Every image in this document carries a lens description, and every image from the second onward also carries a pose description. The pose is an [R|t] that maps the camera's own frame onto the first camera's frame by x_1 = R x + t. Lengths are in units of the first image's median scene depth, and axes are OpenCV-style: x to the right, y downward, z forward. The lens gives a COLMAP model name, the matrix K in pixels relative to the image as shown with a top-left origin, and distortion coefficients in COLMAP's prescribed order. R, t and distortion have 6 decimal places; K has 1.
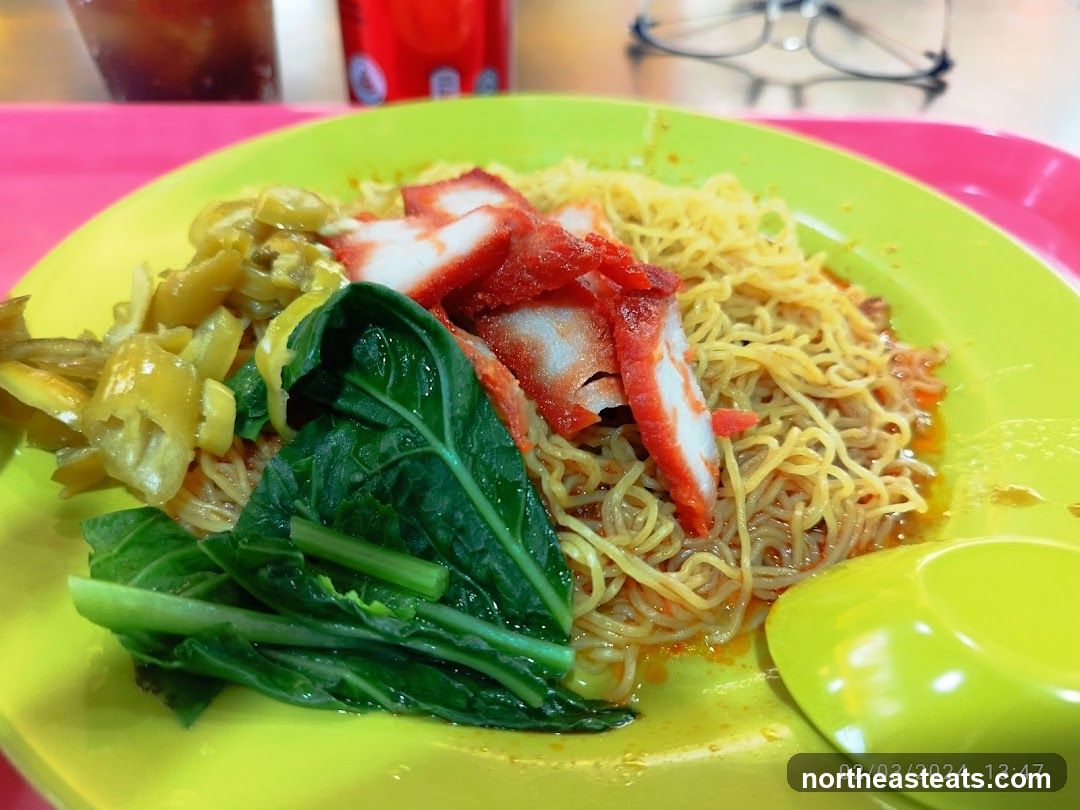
lens RADIAL K [[856.7, 0, 540.0], [0, 856.7, 405.0], [0, 0, 1]] dist [0.004533, -0.369287]
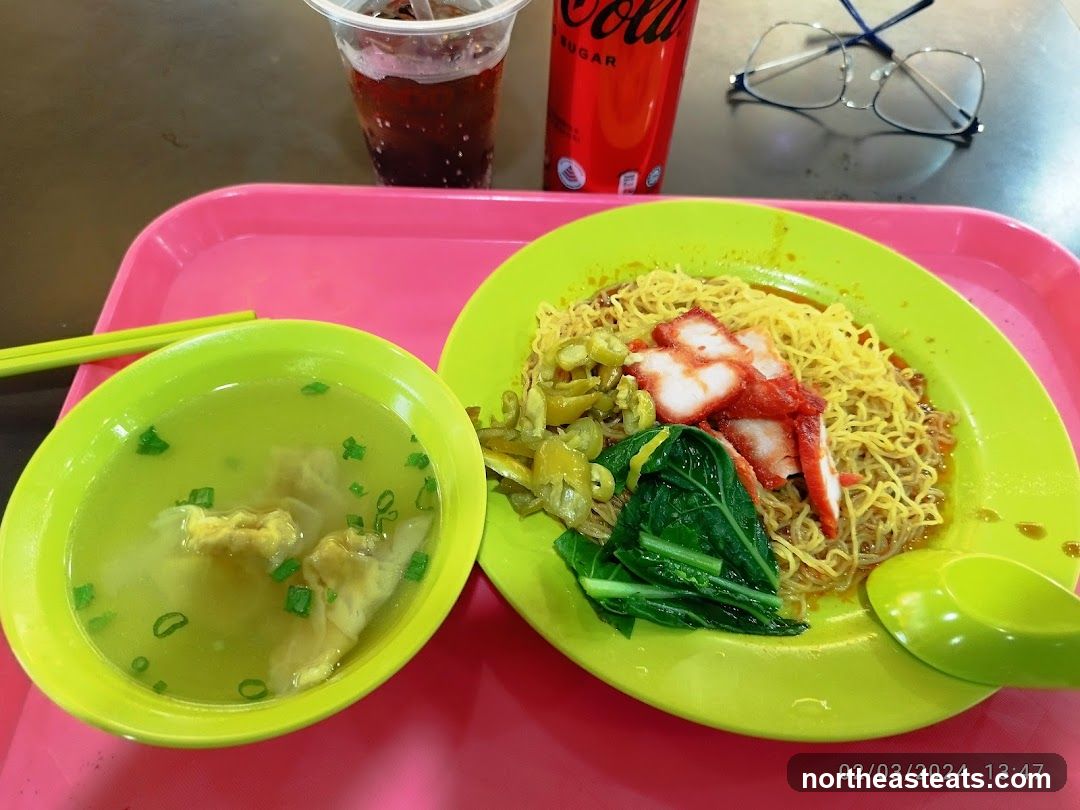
lens RADIAL K [[818.9, 0, 540.0], [0, 818.9, 405.0], [0, 0, 1]] dist [-0.002691, -0.256322]
pose [[0.999935, 0.011152, 0.002330, -0.528565], [-0.011389, 0.983828, 0.178753, -0.508224], [-0.000299, -0.178768, 0.983891, -0.865023]]
